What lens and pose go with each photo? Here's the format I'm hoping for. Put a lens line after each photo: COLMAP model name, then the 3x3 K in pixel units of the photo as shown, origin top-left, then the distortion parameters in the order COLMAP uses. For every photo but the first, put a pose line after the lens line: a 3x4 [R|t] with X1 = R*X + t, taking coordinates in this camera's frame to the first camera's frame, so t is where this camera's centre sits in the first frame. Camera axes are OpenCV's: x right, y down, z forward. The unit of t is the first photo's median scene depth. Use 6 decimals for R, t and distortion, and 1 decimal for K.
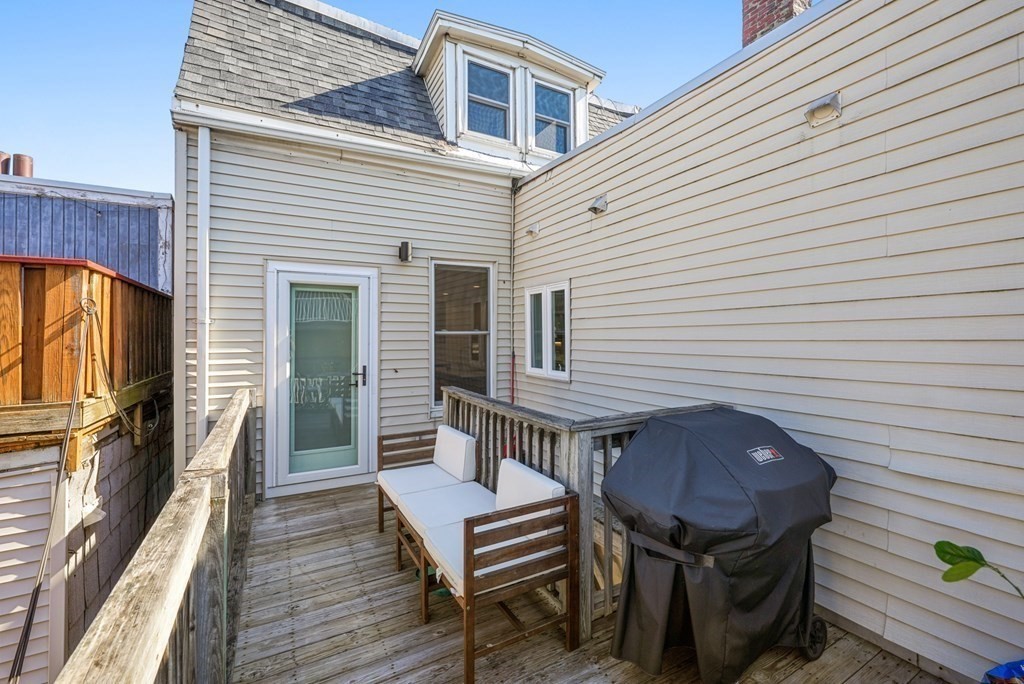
lens RADIAL K [[437.5, 0, 511.3], [0, 437.5, 335.6], [0, 0, 1]] dist [-0.001653, -0.000216]
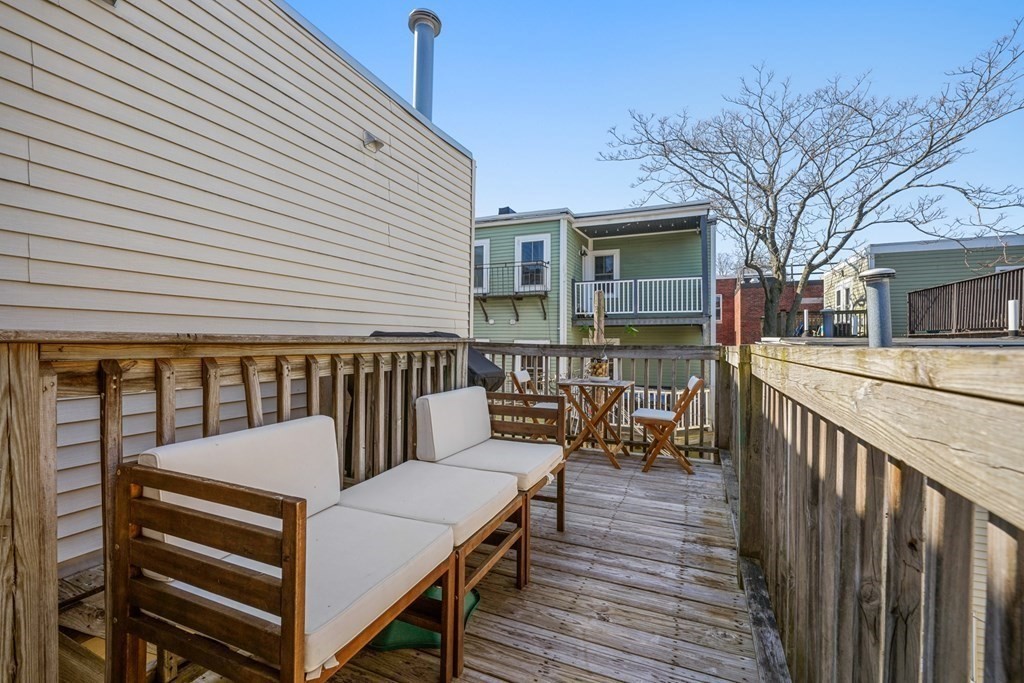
lens RADIAL K [[439.8, 0, 508.3], [0, 439.8, 344.7], [0, 0, 1]] dist [-0.003617, 0.000575]
pose [[-0.610052, -0.007358, 0.792327, -0.856297], [-0.006487, 0.999970, 0.004292, 0.205572], [-0.792335, -0.002521, -0.610081, 1.579909]]
